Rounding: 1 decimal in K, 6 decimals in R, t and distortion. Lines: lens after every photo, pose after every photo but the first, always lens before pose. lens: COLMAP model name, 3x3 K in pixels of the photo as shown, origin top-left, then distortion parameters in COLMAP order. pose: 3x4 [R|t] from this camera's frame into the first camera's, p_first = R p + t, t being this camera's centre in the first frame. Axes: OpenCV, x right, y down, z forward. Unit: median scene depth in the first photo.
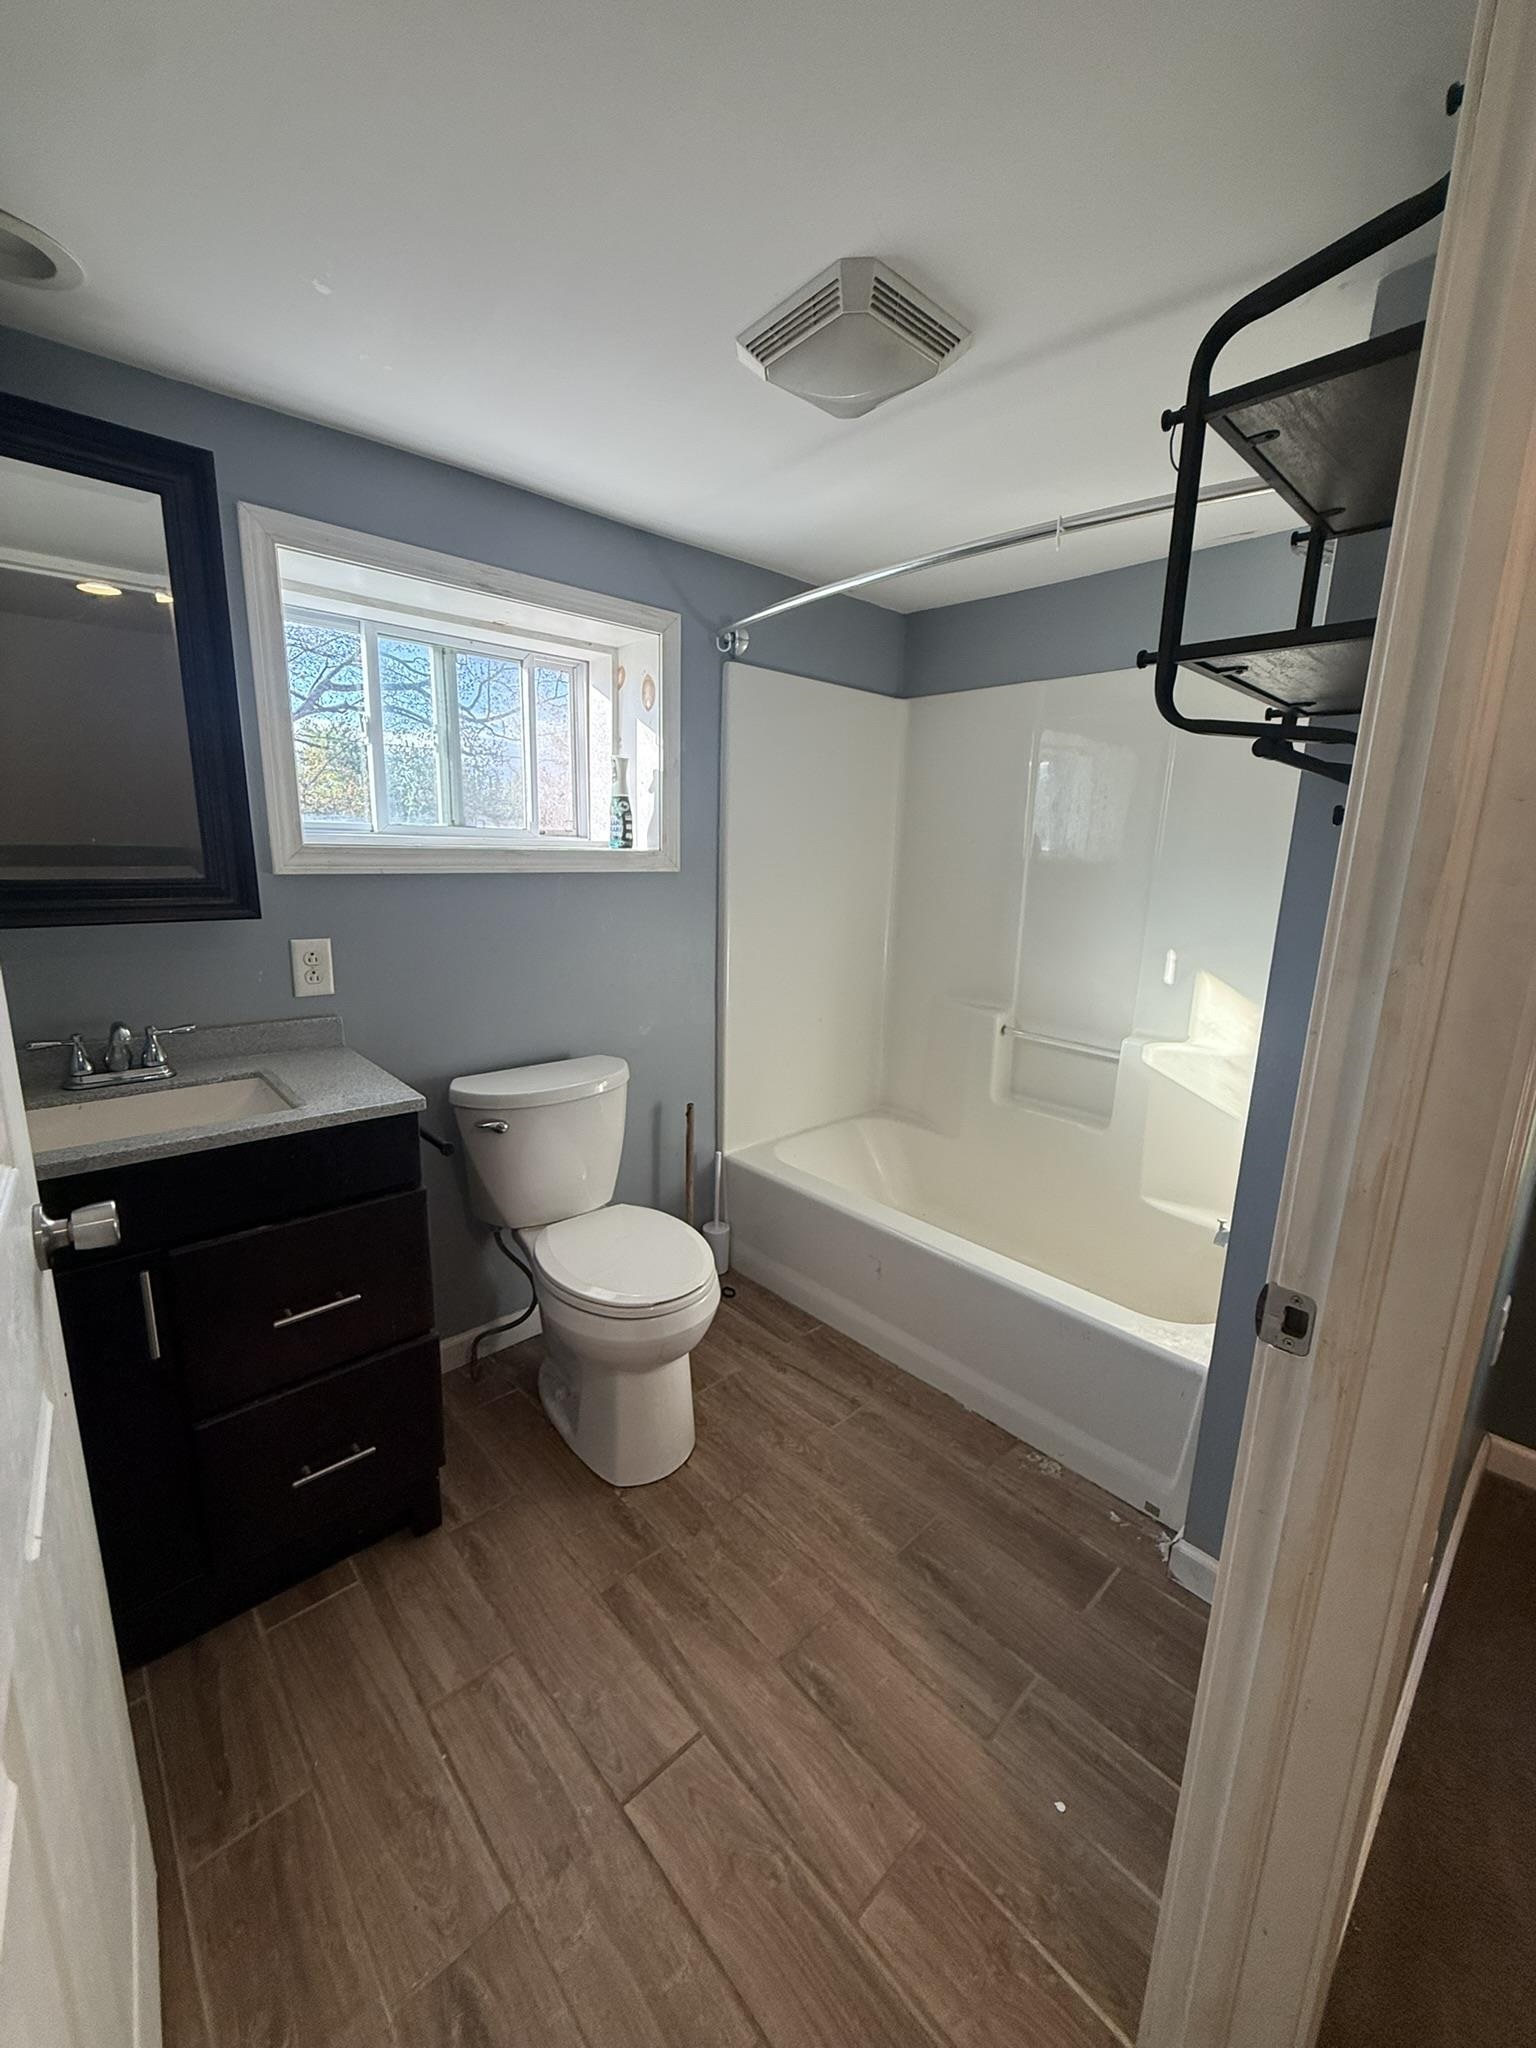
lens RADIAL K [[813.2, 0, 768.0], [0, 813.2, 1024.0], [0, 0, 1]] dist [-0.000364, 0.000128]
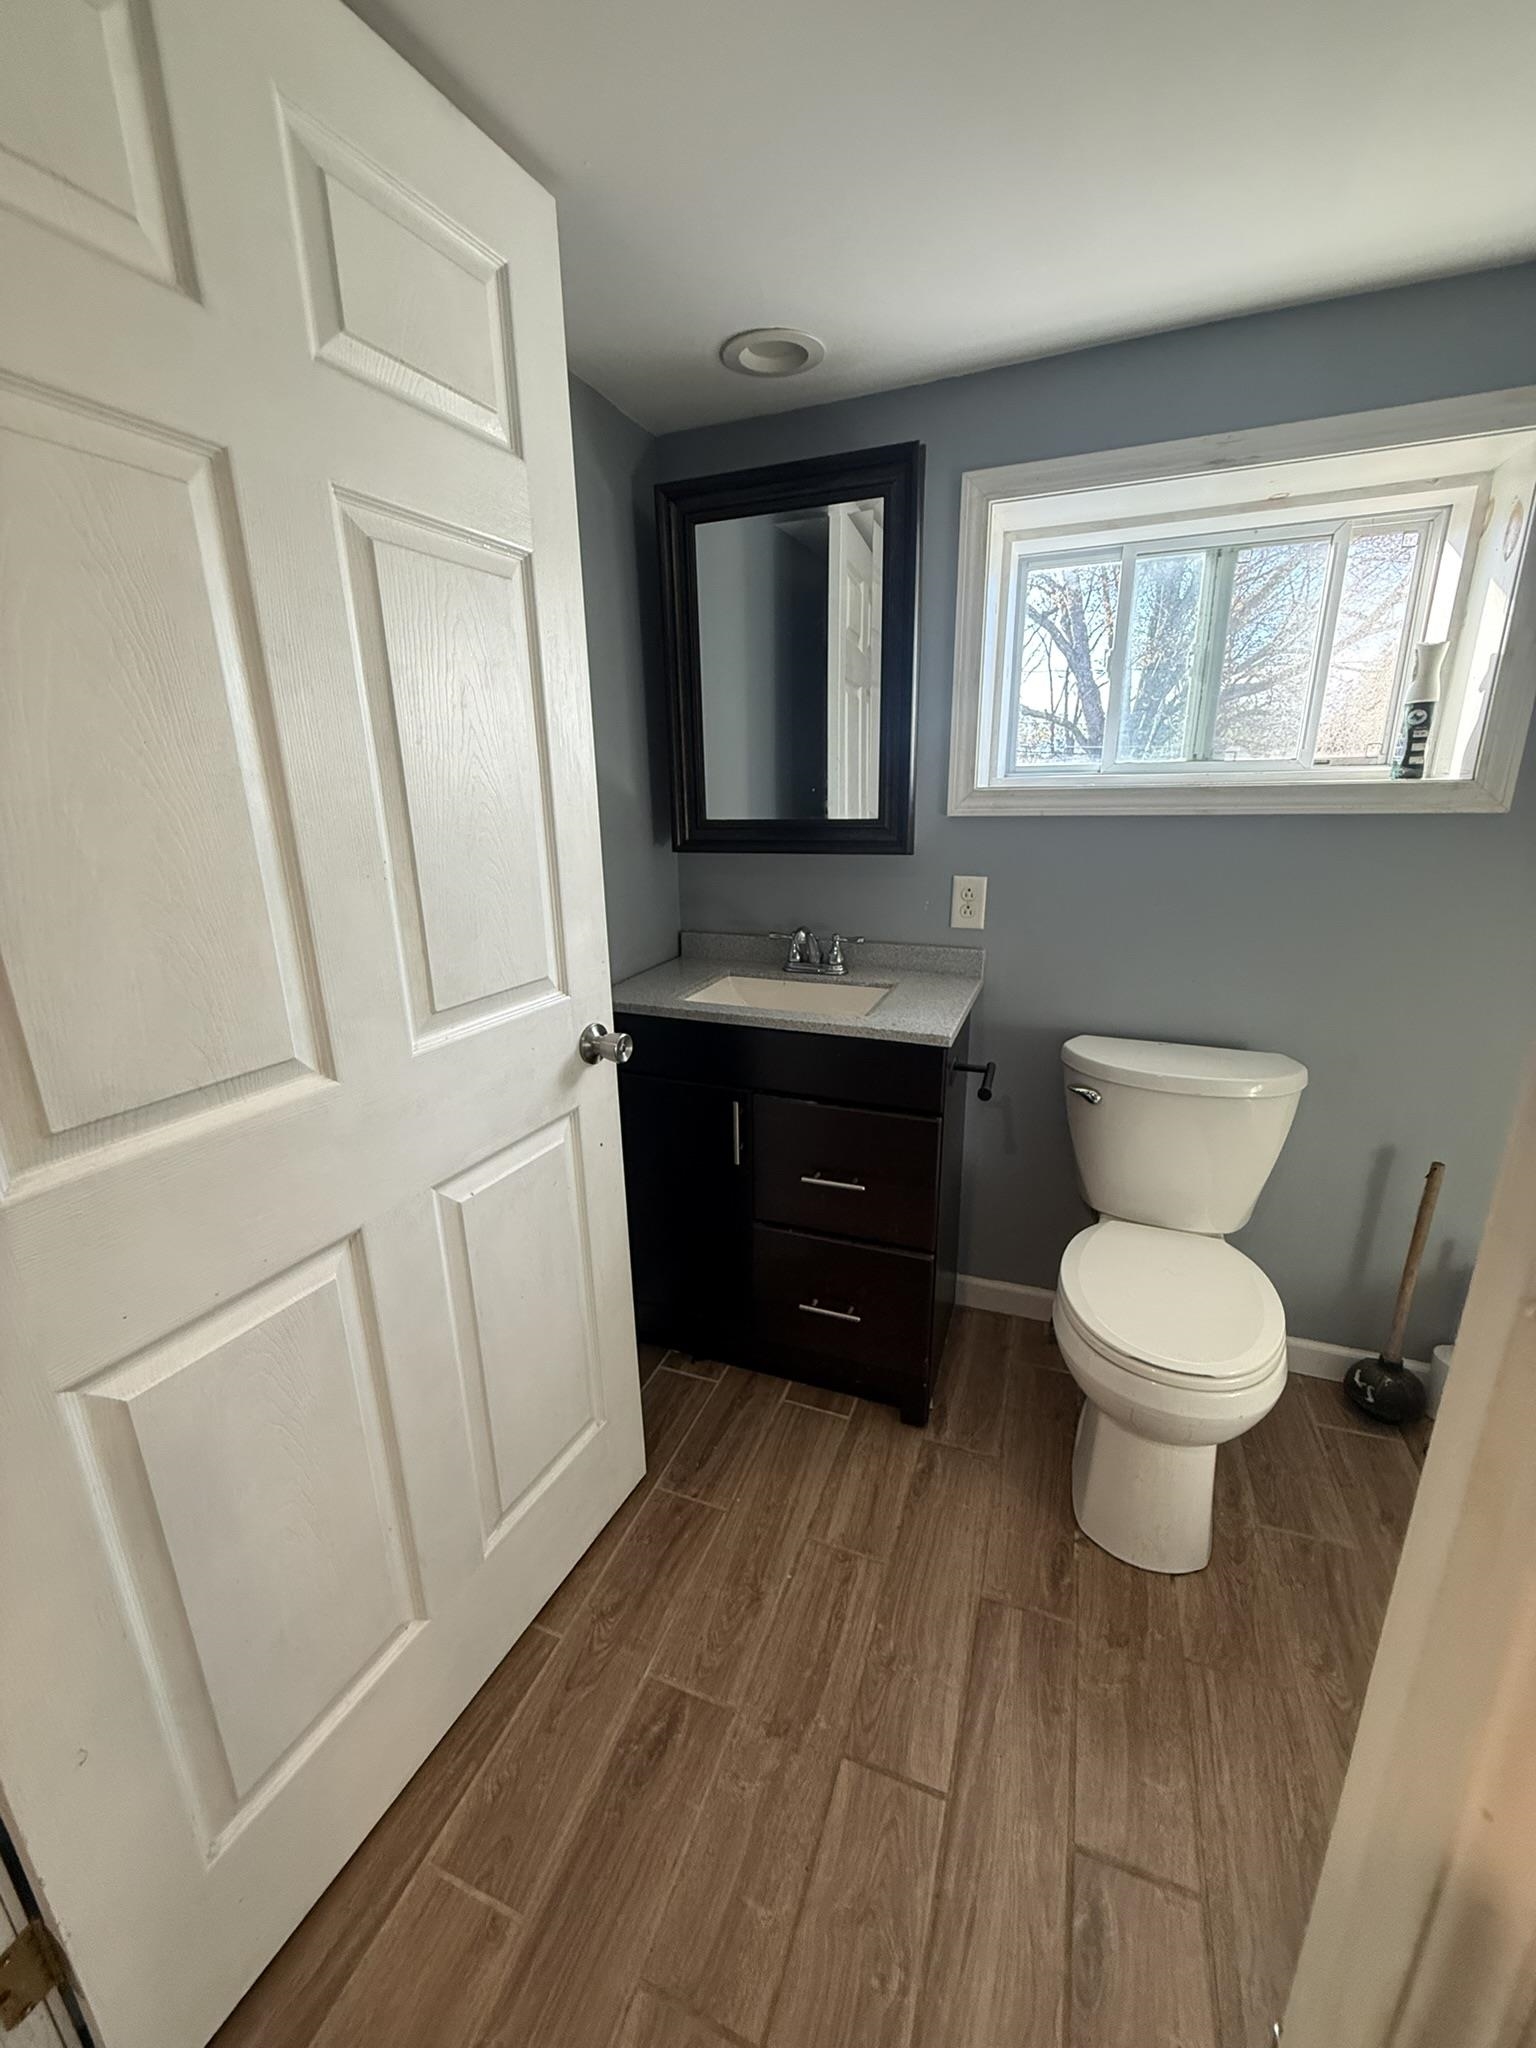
lens RADIAL K [[813.2, 0, 768.0], [0, 813.2, 1024.0], [0, 0, 1]] dist [-0.000364, 0.000128]
pose [[0.435886, 0.222725, -0.872007, 0.347983], [-0.163969, 0.972332, 0.166387, -0.053893], [0.884939, 0.070457, 0.460346, 0.298648]]
